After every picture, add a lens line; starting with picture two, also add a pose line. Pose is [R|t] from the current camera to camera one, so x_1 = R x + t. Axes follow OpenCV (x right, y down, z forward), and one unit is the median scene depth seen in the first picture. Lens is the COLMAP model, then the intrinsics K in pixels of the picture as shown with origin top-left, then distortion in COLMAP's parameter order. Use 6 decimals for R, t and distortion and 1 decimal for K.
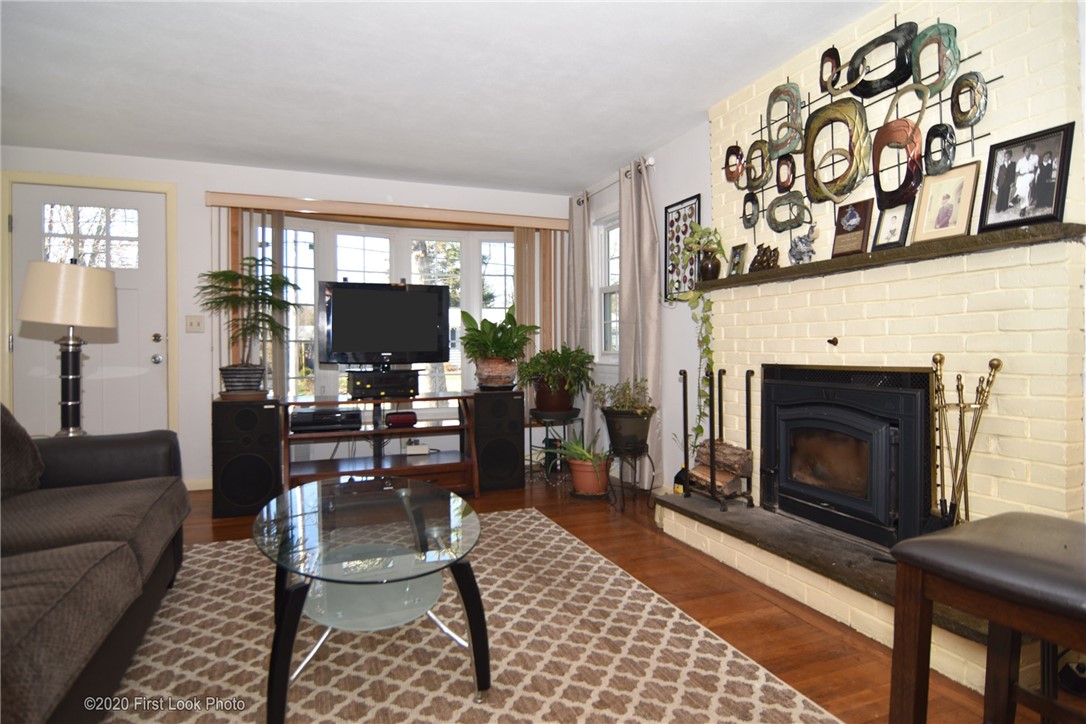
lens RADIAL K [[580.4, 0, 517.5], [0, 580.4, 374.9], [0, 0, 1]] dist [-0.005226, -0.009445]
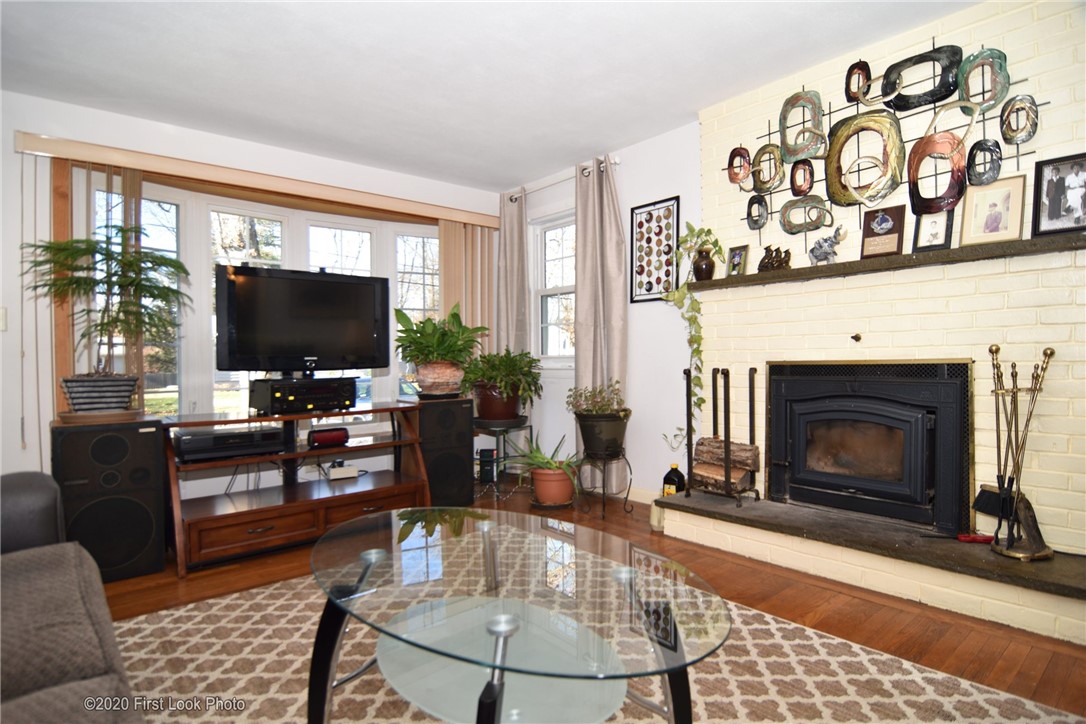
lens RADIAL K [[551.7, 0, 542.1], [0, 551.7, 387.2], [0, 0, 1]] dist [-0.014669, -0.002657]
pose [[0.926161, -0.023452, 0.376399, -0.335032], [0.023597, 0.999713, 0.004225, 0.013969], [-0.376390, 0.004969, 0.926448, 0.247598]]
